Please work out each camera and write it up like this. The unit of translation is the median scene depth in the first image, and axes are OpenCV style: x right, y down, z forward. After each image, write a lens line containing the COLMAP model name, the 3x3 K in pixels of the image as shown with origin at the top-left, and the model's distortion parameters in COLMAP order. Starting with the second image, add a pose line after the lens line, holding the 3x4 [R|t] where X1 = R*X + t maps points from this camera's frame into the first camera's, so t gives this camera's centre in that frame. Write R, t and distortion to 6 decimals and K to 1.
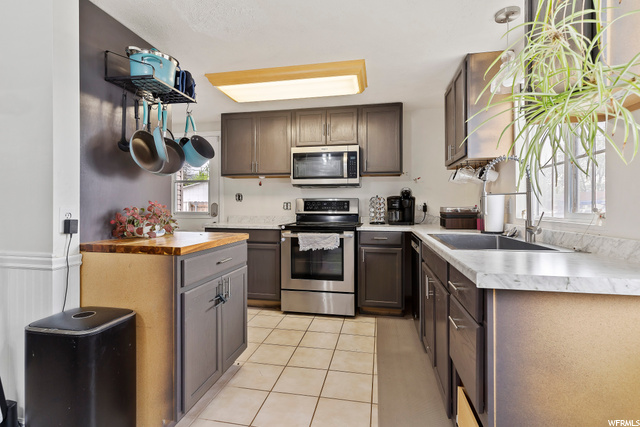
lens RADIAL K [[305.1, 0, 320.0], [0, 305.1, 204.8], [0, 0, 1]] dist [0.000530, 0.000026]
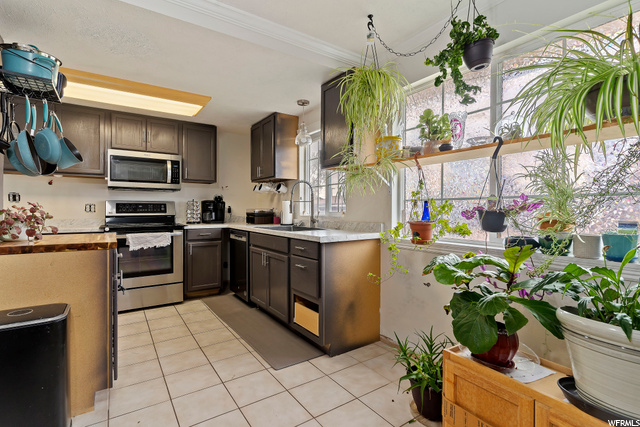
lens RADIAL K [[306.4, 0, 316.7], [0, 306.4, 207.3], [0, 0, 1]] dist [0.001852, 0.000326]
pose [[0.705964, 0.004377, 0.708234, -0.357159], [-0.004555, 0.999988, -0.001640, 0.000082], [-0.708233, -0.002069, 0.705976, -0.199369]]
